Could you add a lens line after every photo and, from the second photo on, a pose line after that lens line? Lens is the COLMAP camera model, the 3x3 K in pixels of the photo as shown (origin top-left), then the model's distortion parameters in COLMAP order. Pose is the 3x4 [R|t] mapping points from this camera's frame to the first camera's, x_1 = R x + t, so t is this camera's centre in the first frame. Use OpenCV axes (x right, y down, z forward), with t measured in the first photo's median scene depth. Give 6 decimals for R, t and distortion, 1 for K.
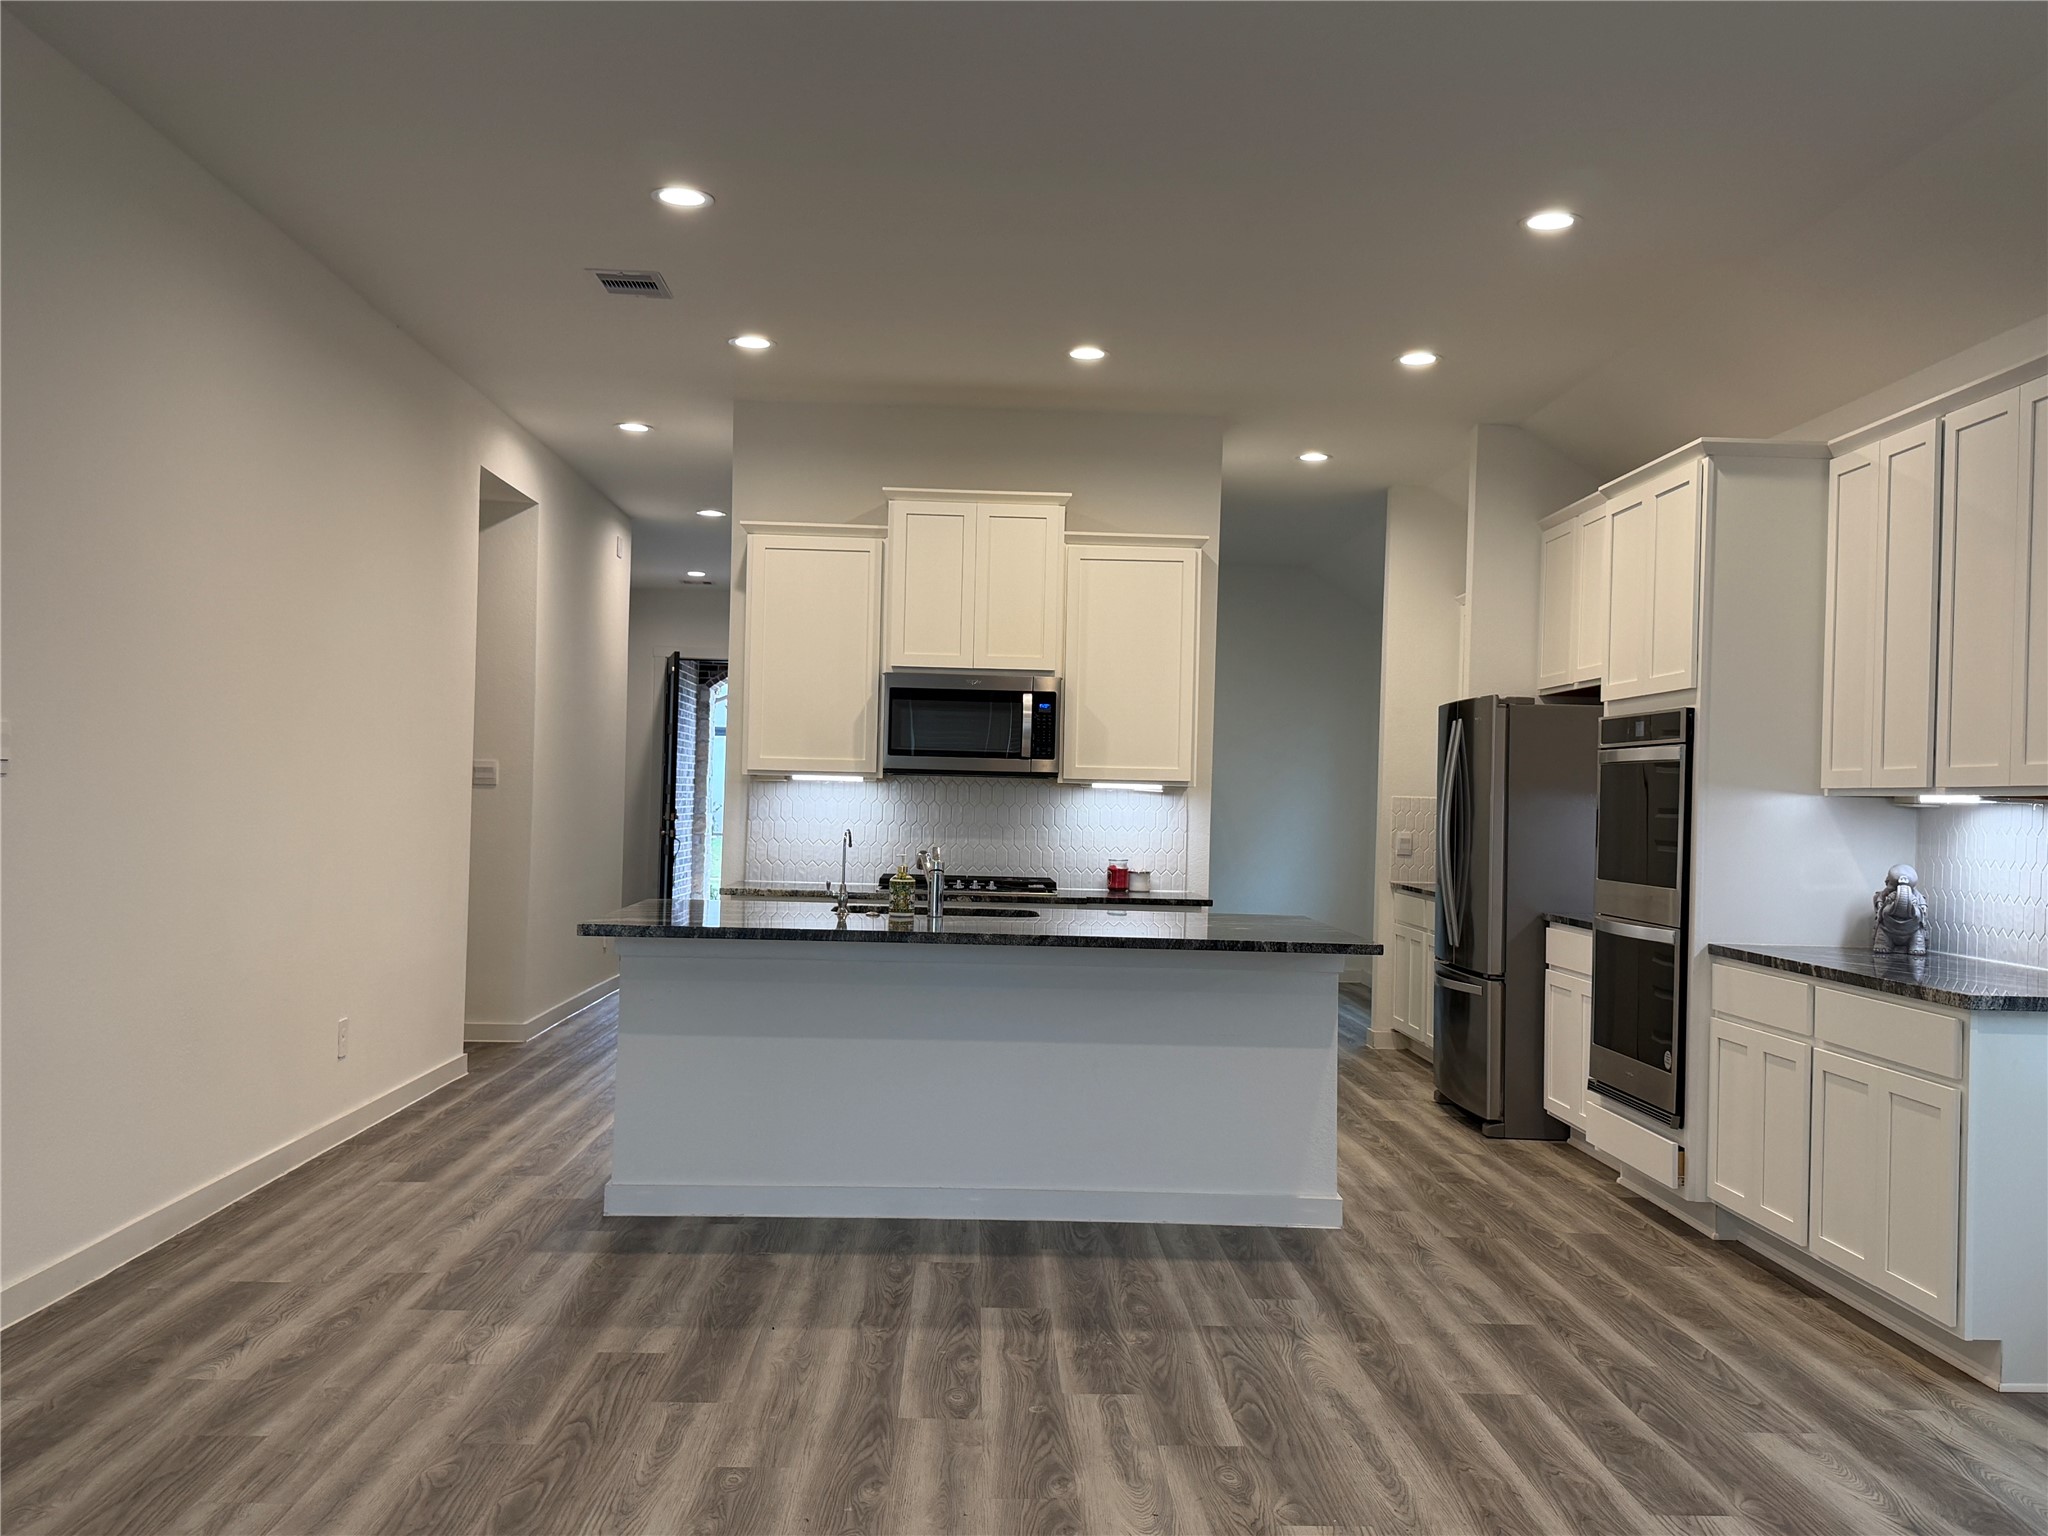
lens RADIAL K [[1820.9, 0, 1024.0], [0, 1820.9, 768.0], [0, 0, 1]] dist [0.134089, -0.239449]
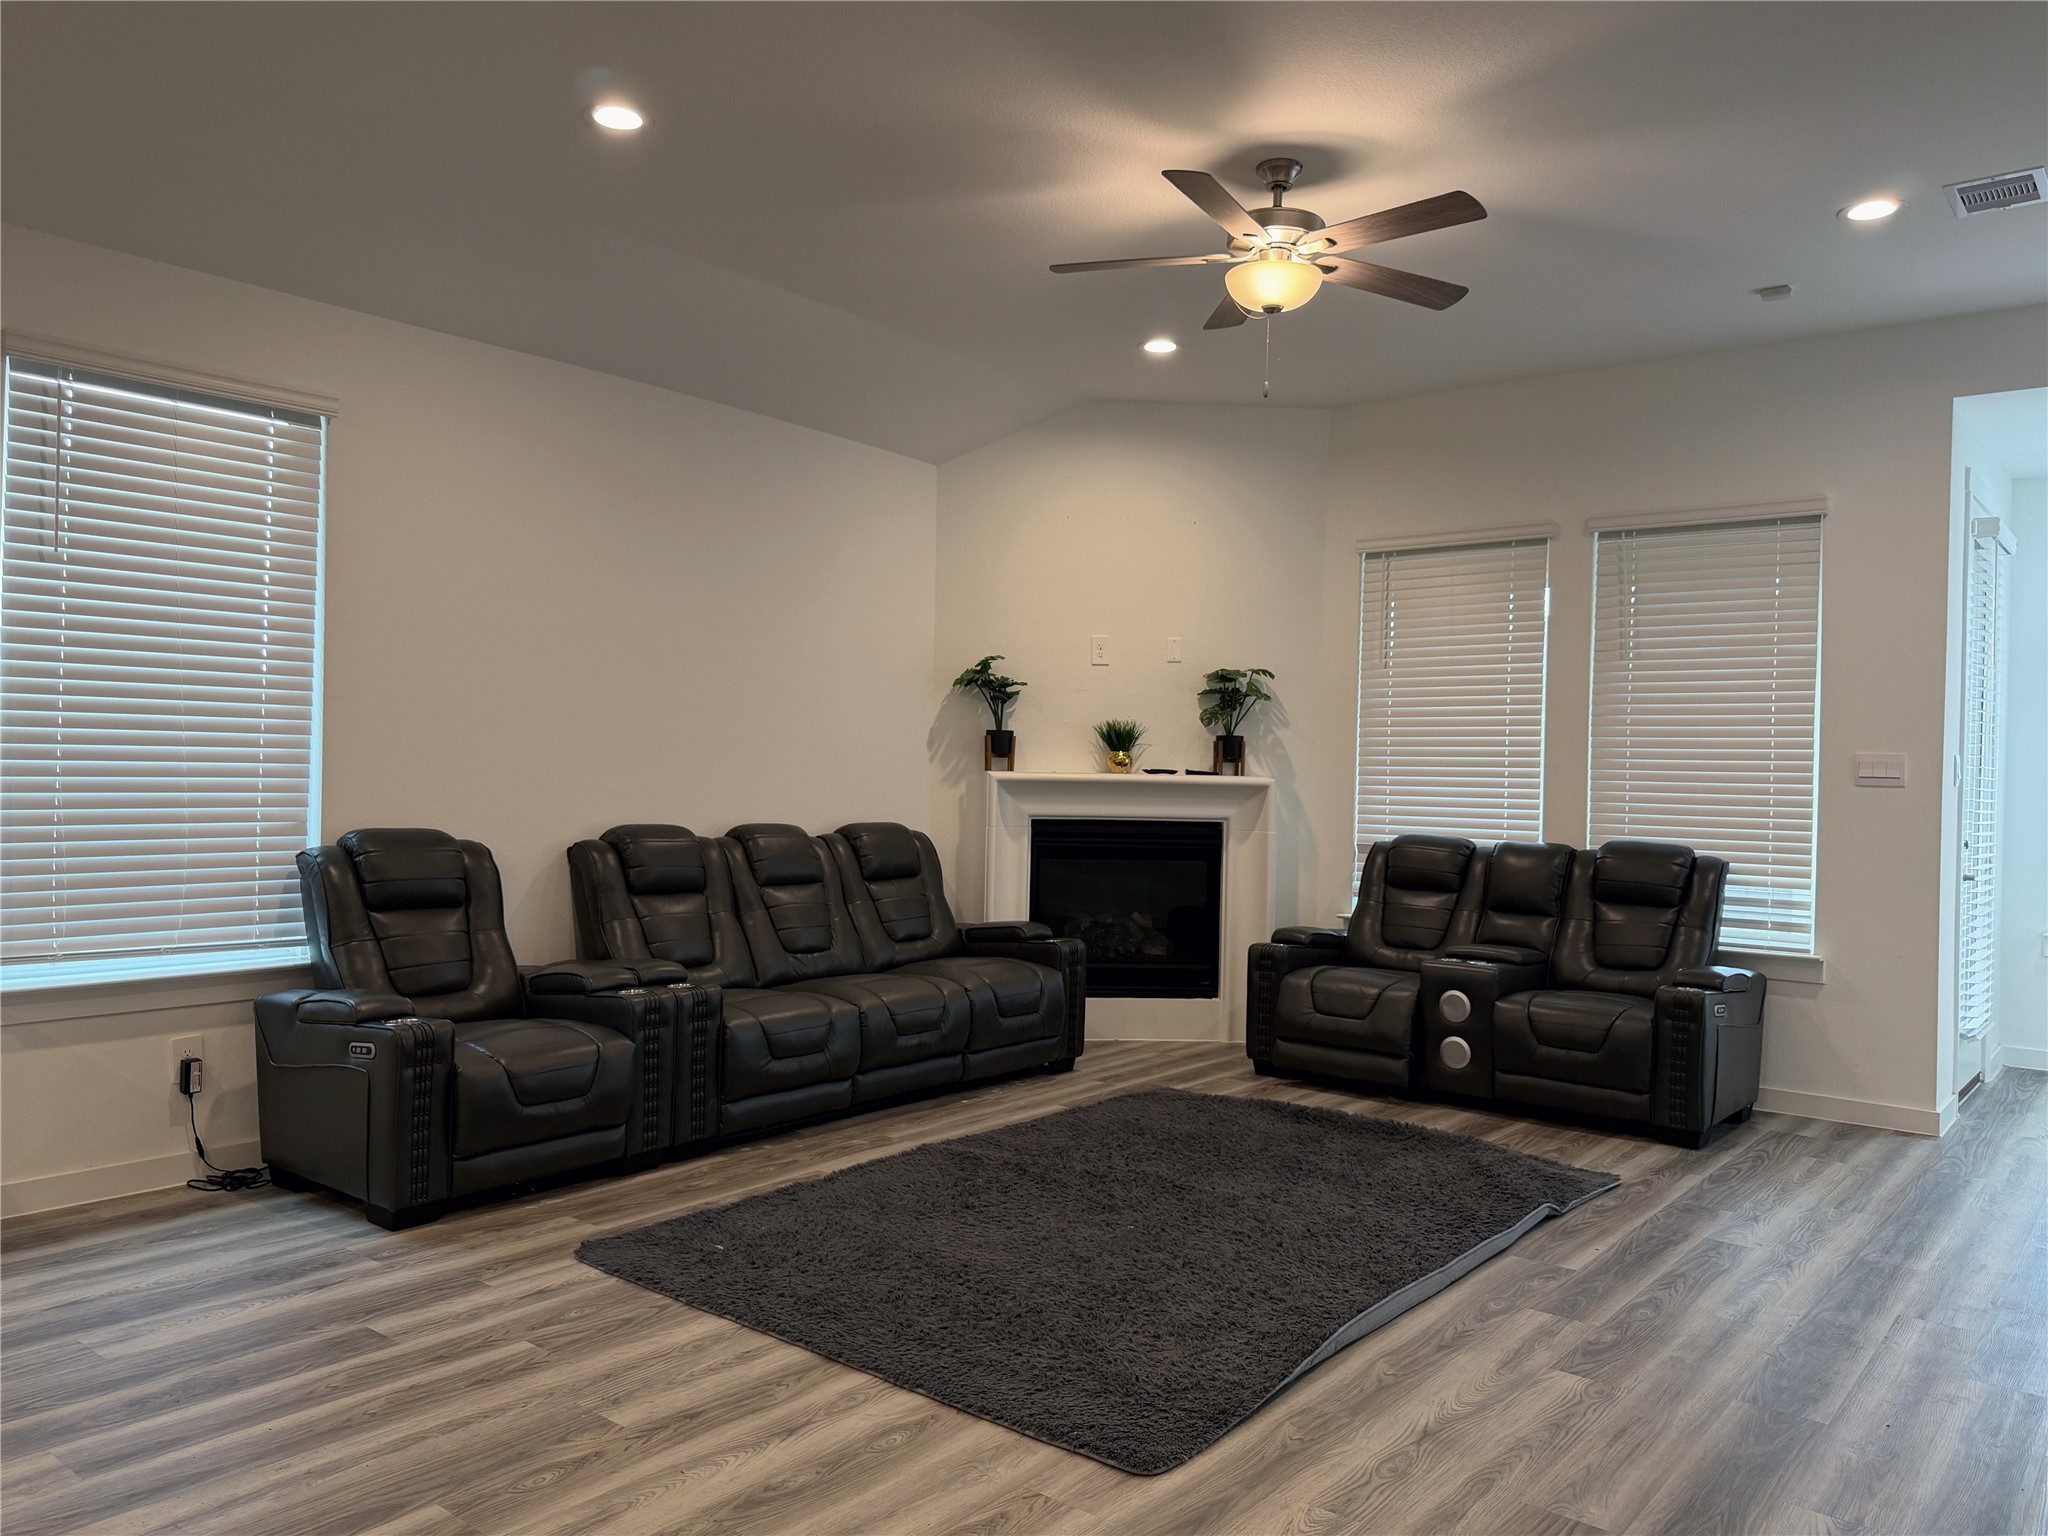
lens RADIAL K [[1482.2, 0, 1024.0], [0, 1482.2, 768.0], [0, 0, 1]] dist [0.080270, -0.108067]
pose [[-0.759017, -0.041941, 0.649718, -0.407900], [-0.051579, 0.998660, 0.004210, 0.010061], [-0.649024, -0.030316, -0.760163, 1.067698]]
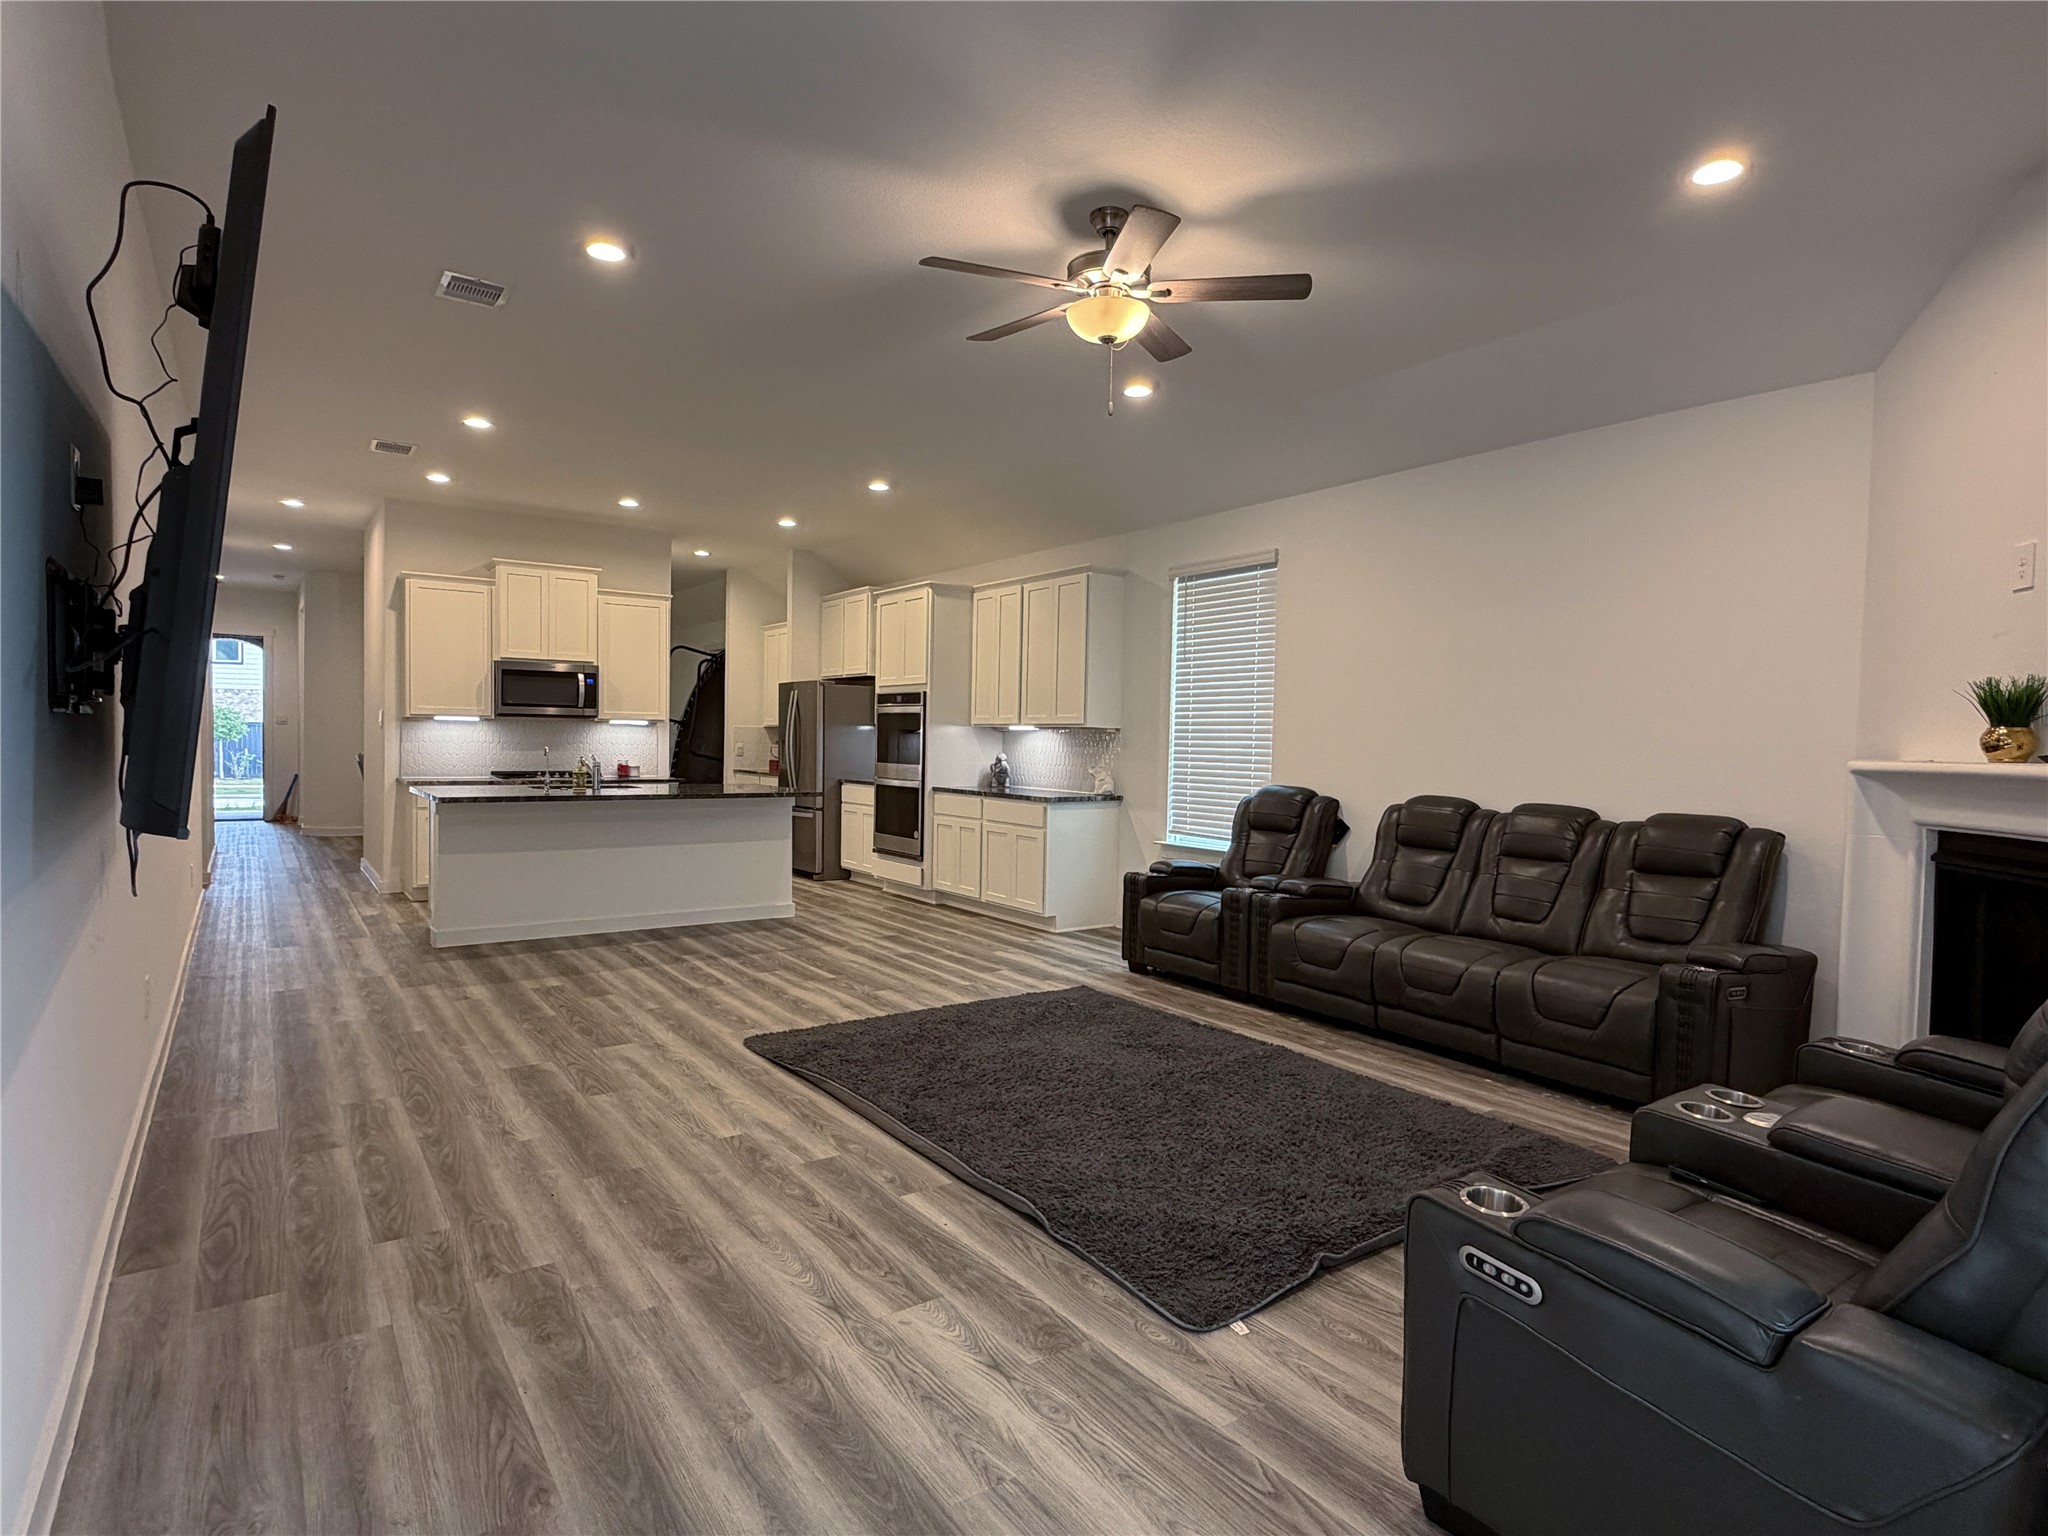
lens RADIAL K [[1081.3, 0, 1024.0], [0, 1081.3, 768.0], [0, 0, 1]] dist [0.005603, 0.000280]
pose [[0.830477, -0.026559, 0.556419, -0.400910], [-0.005746, 0.998401, 0.056231, -0.014695], [-0.557023, -0.049895, 0.828997, -0.324135]]
